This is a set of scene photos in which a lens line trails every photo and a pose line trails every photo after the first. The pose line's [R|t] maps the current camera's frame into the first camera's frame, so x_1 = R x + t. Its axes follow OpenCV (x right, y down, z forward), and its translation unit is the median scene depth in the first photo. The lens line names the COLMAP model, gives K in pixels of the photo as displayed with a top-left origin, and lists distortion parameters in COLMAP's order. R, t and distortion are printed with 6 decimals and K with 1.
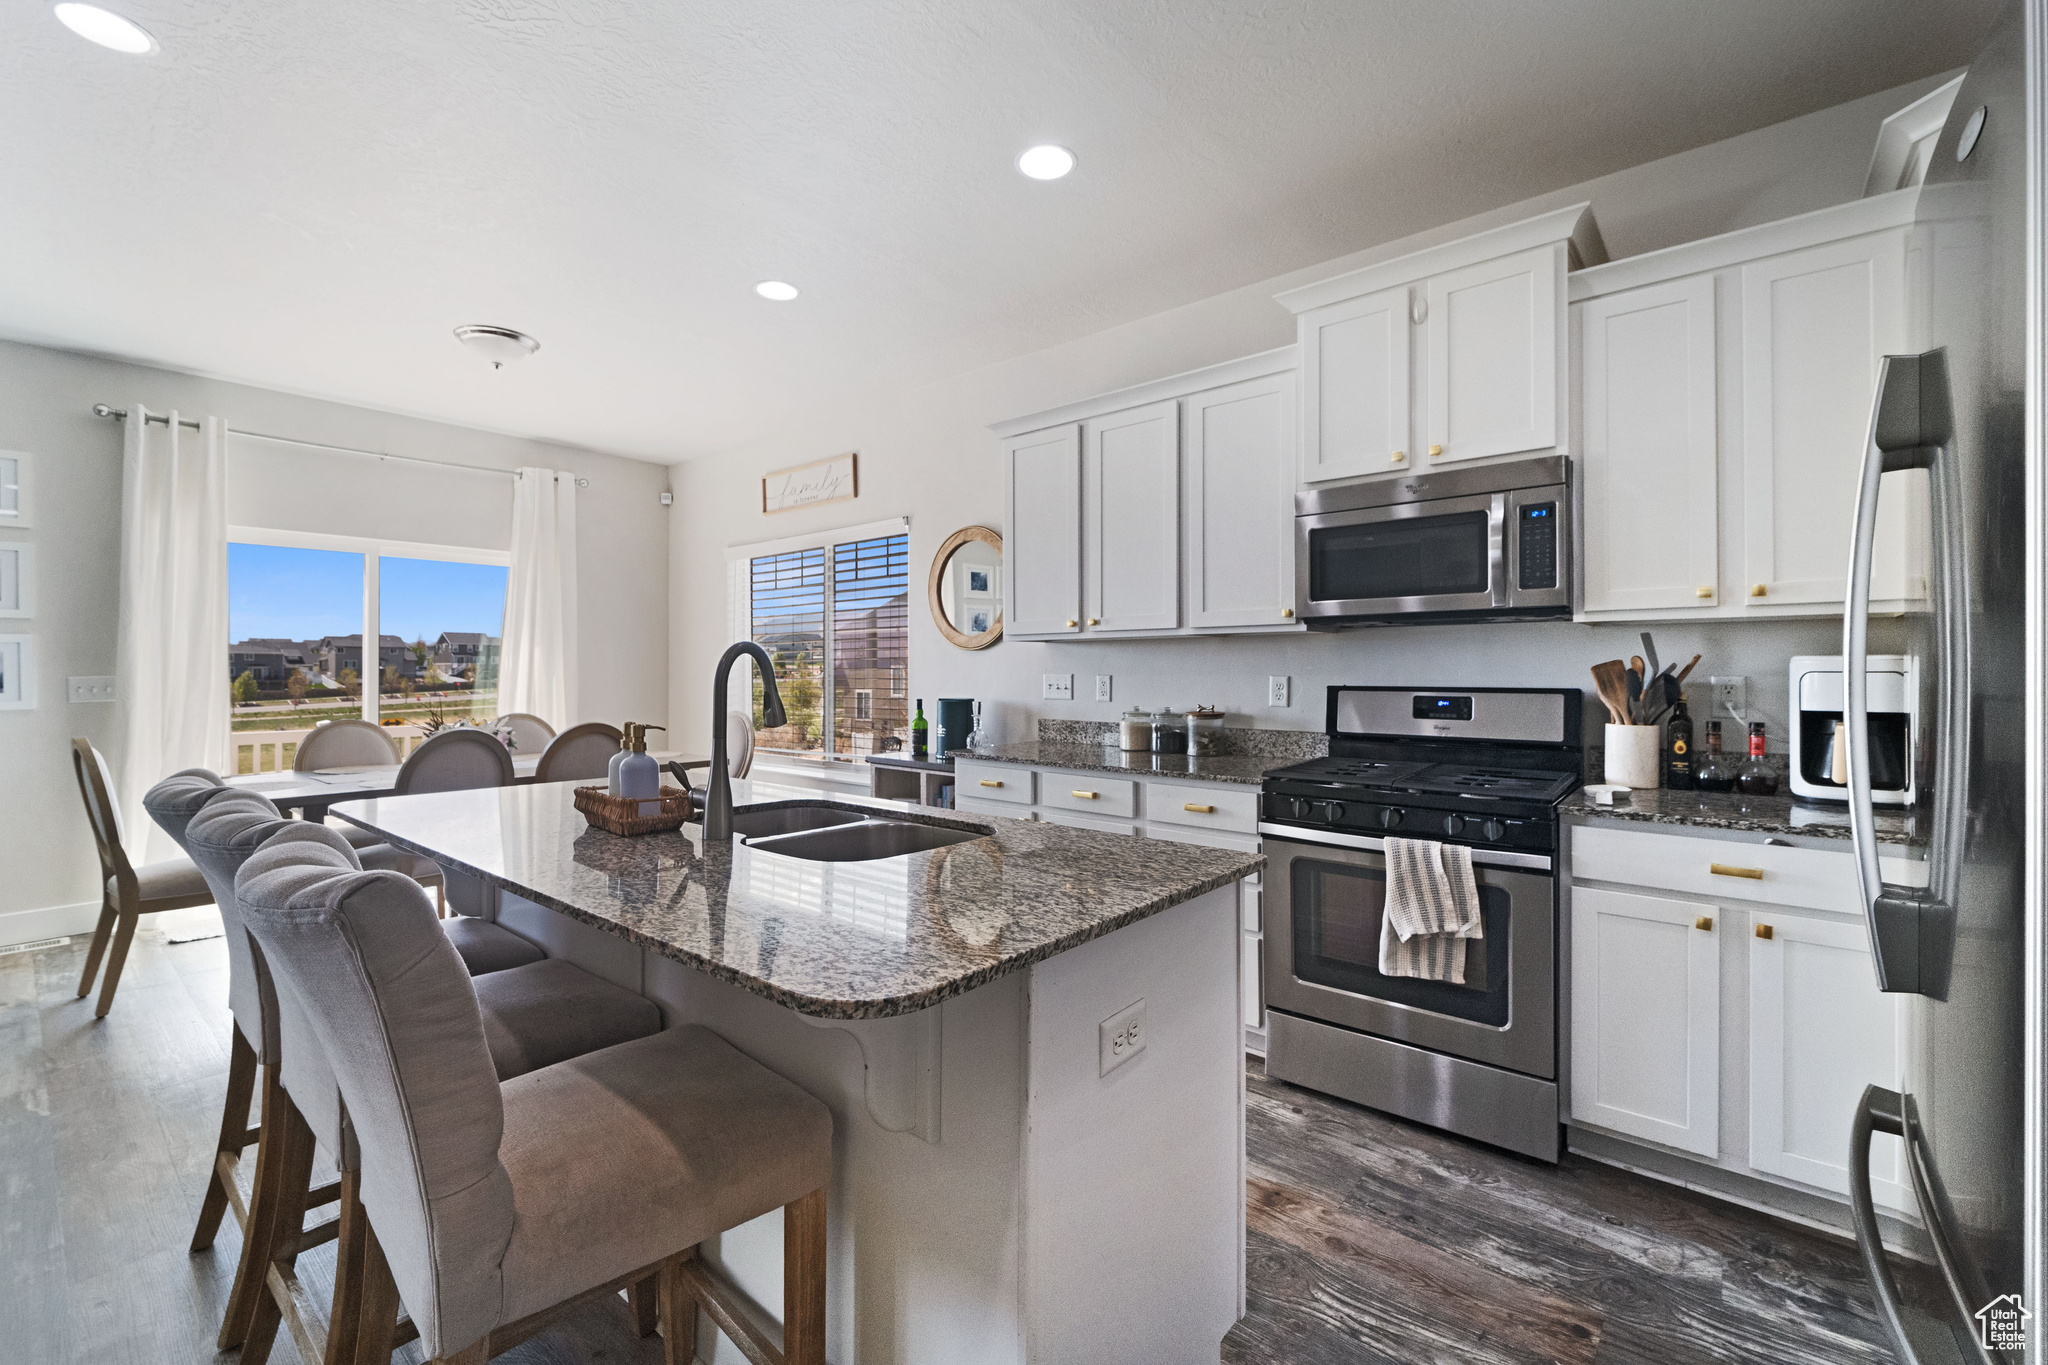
lens RADIAL K [[853.8, 0, 1019.2], [0, 853.8, 671.3], [0, 0, 1]] dist [-0.002015, -0.000896]
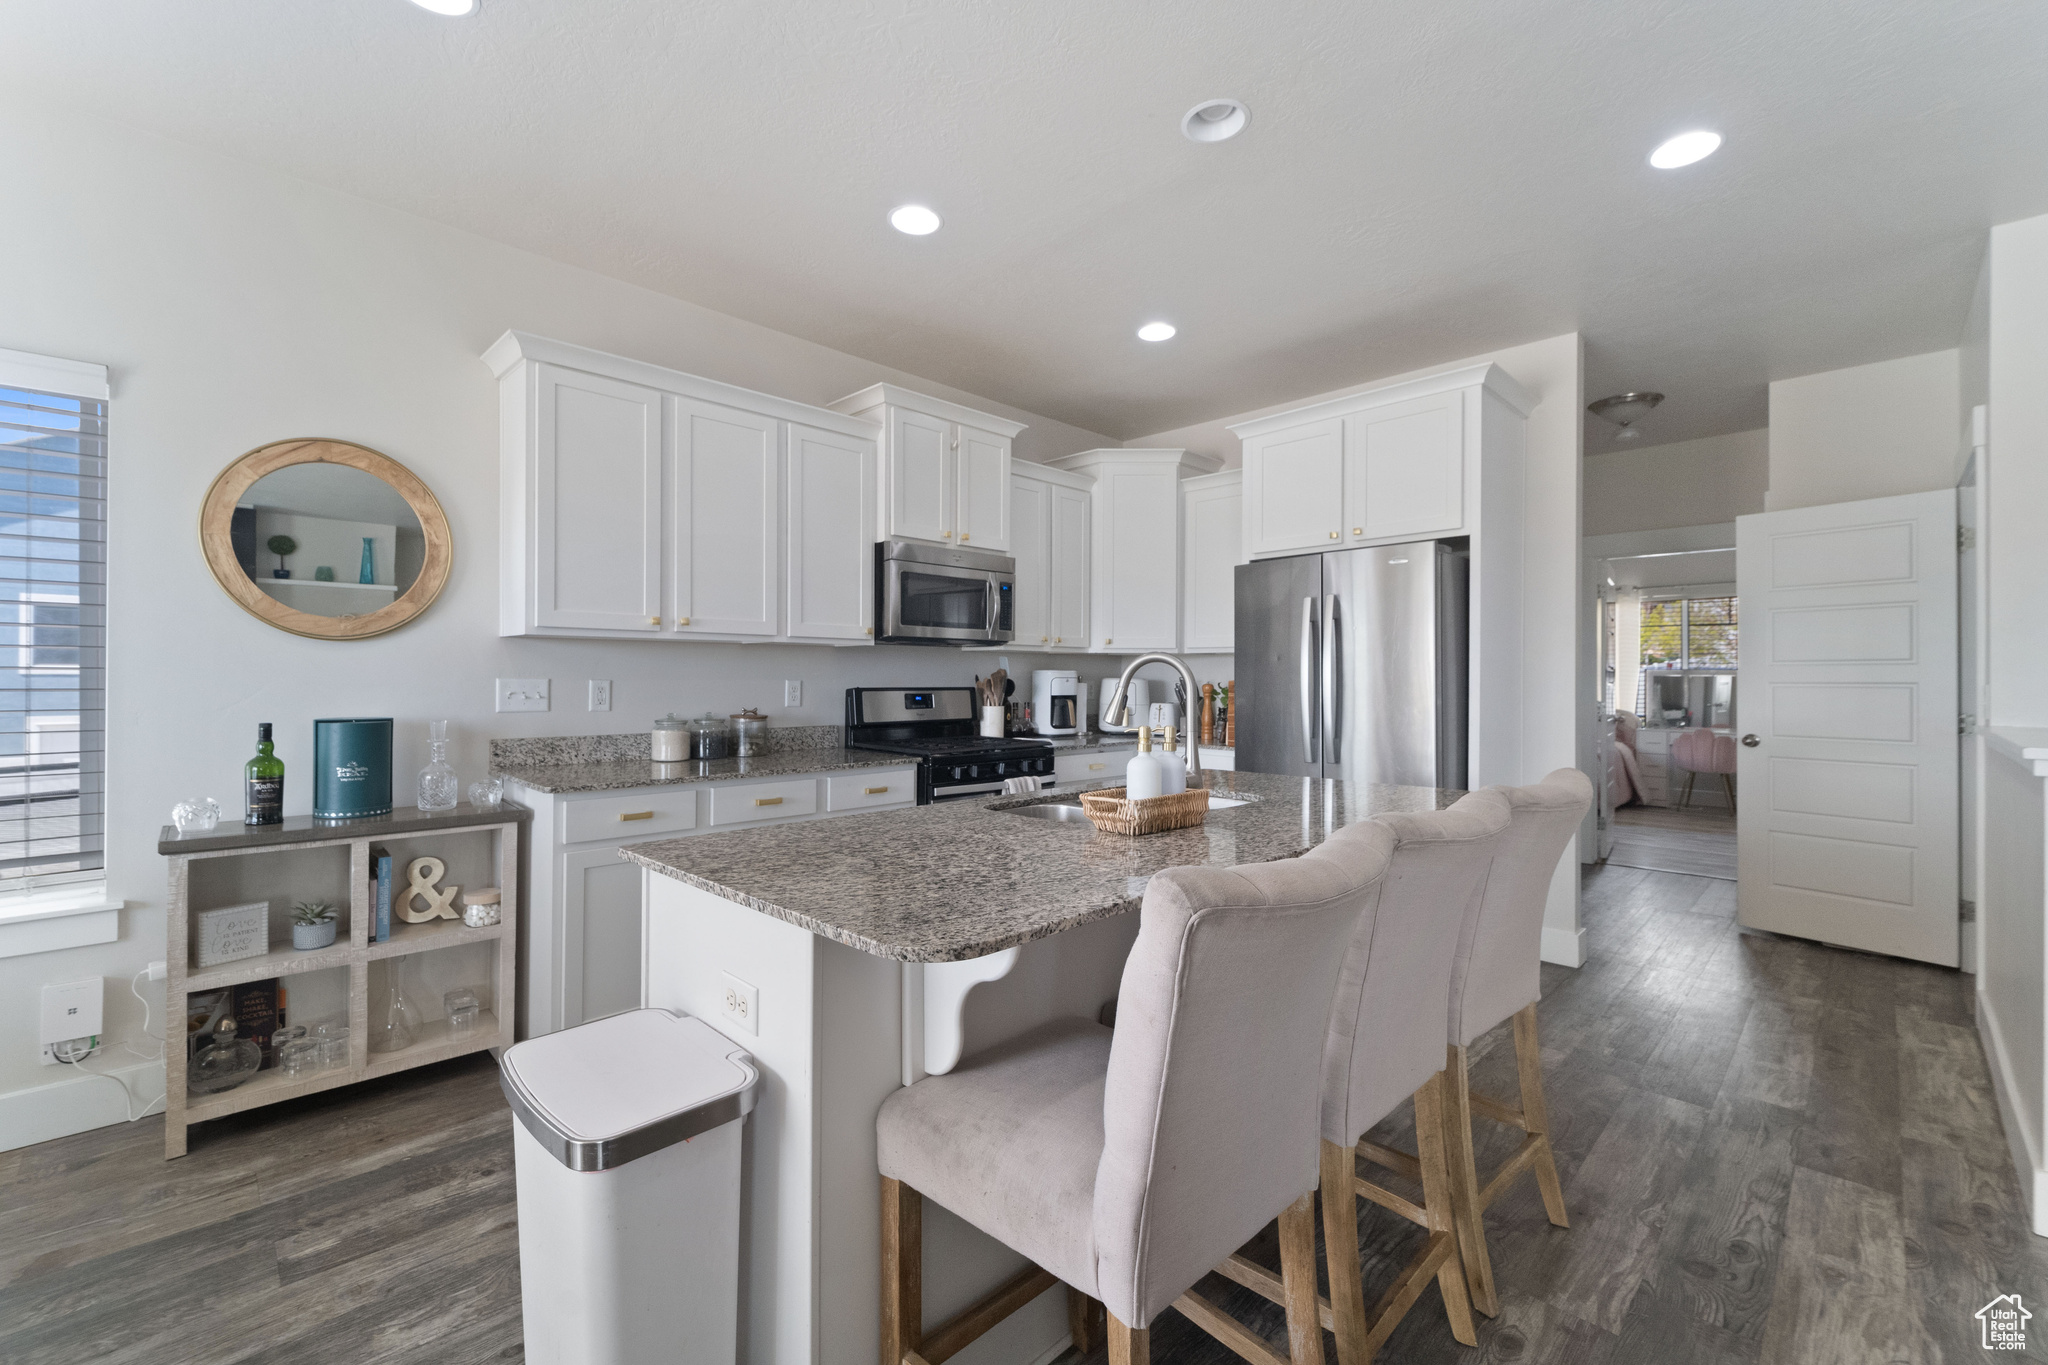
lens RADIAL K [[853.8, 0, 1019.2], [0, 853.8, 671.3], [0, 0, 1]] dist [-0.002015, -0.000896]
pose [[0.096686, 0.007176, 0.995289, -0.757536], [-0.003676, 0.999970, -0.006853, 0.000220], [-0.995308, -0.002996, 0.096709, 0.535254]]
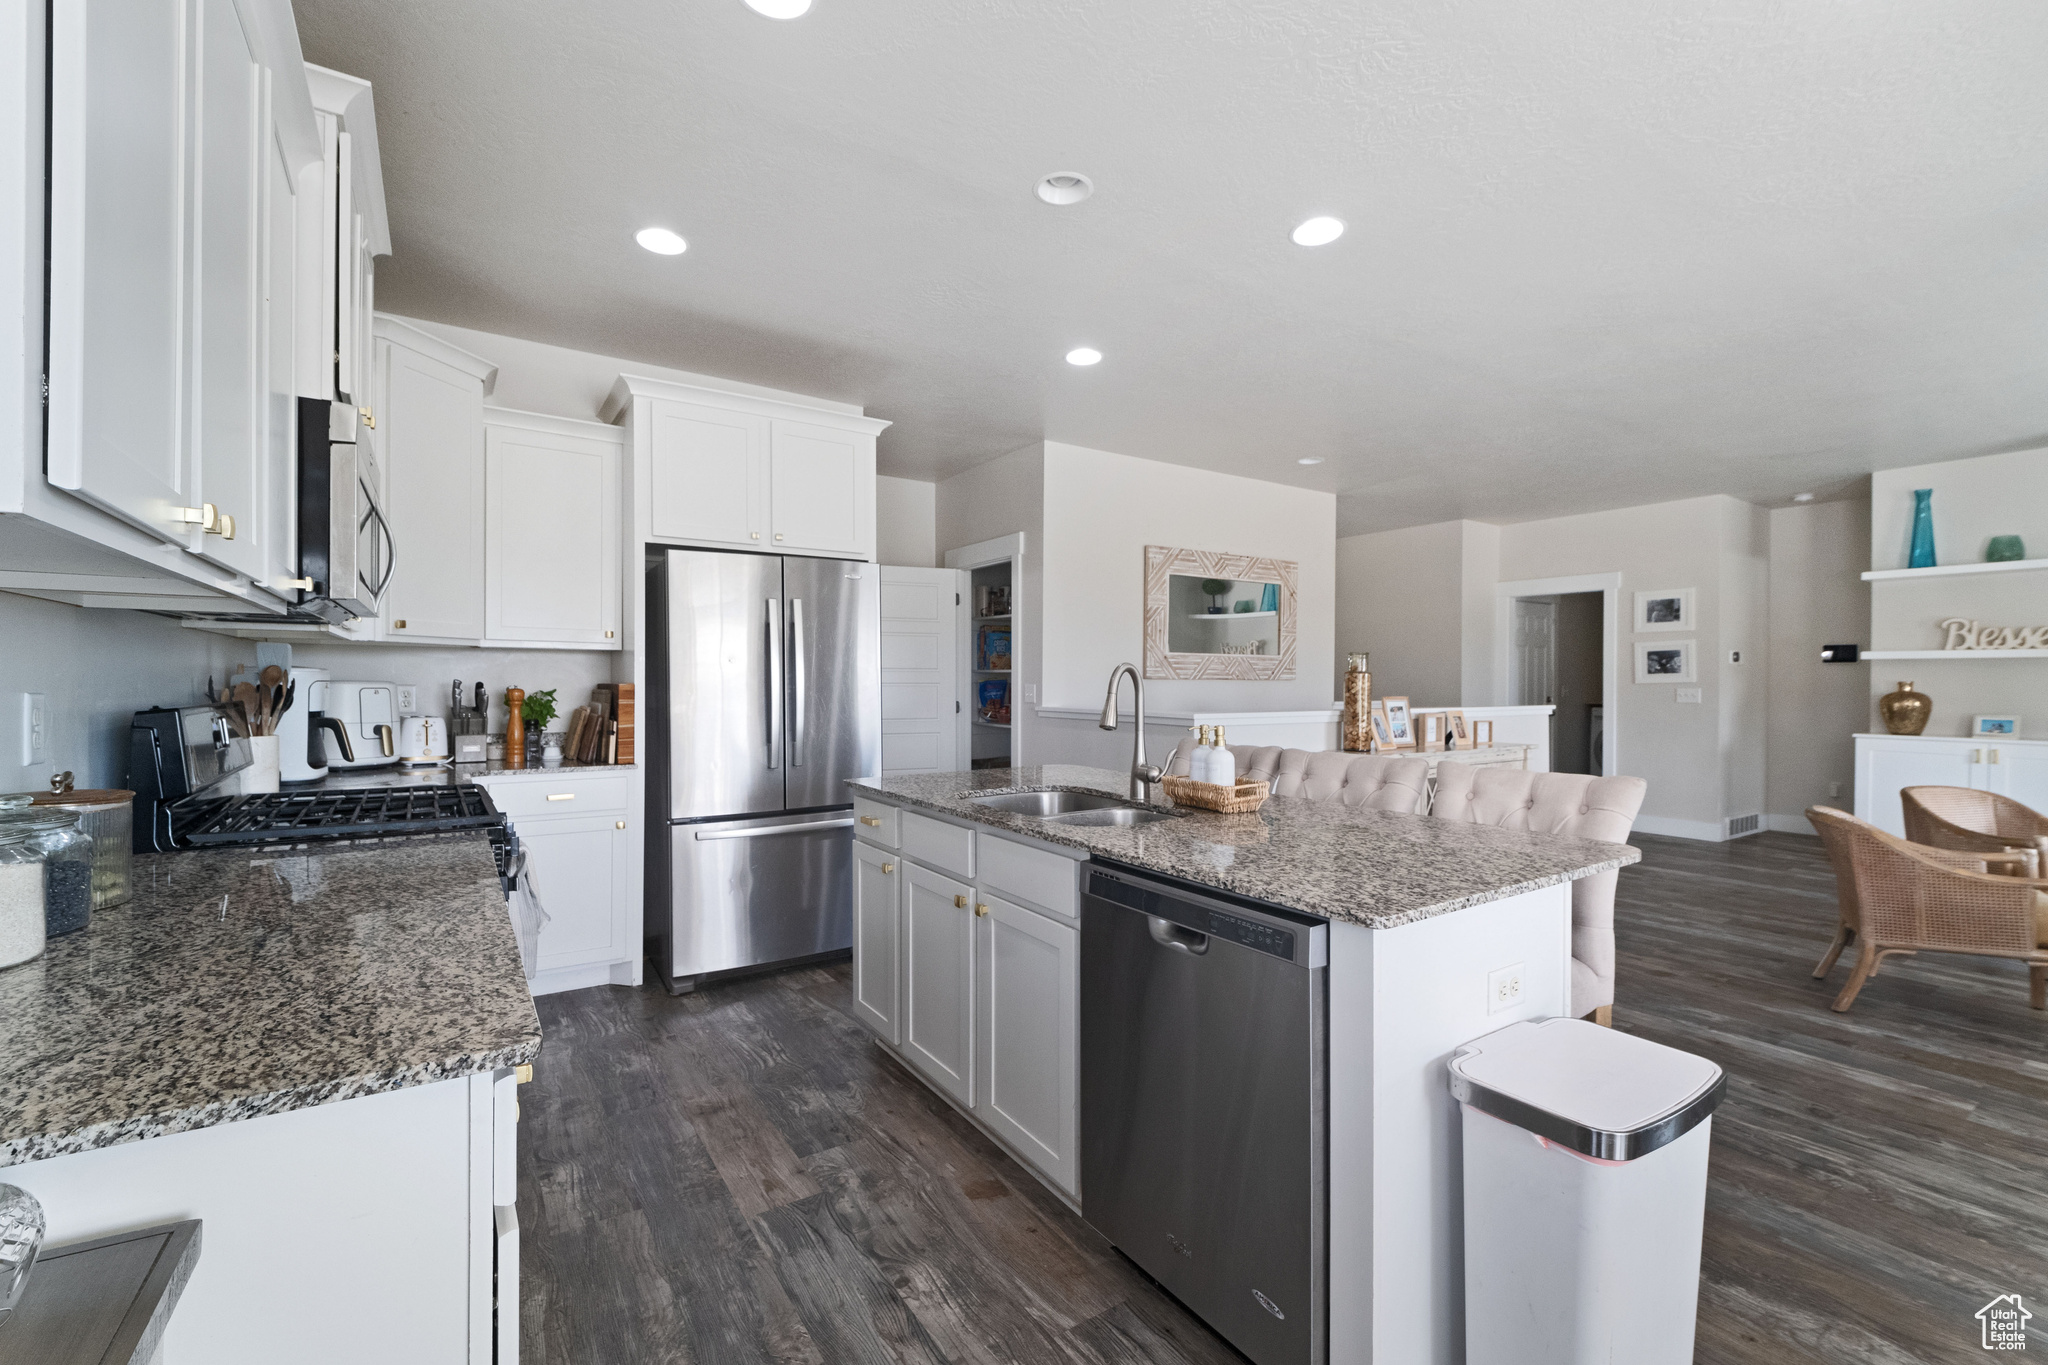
lens RADIAL K [[874.0, 0, 1022.6], [0, 874.0, 727.8], [0, 0, 1]] dist [-0.001530, -0.000359]
pose [[-0.958670, -0.019703, 0.283839, -0.275655], [-0.005079, 0.998625, 0.052168, -0.001595], [-0.284476, 0.048571, -0.957452, 1.175784]]
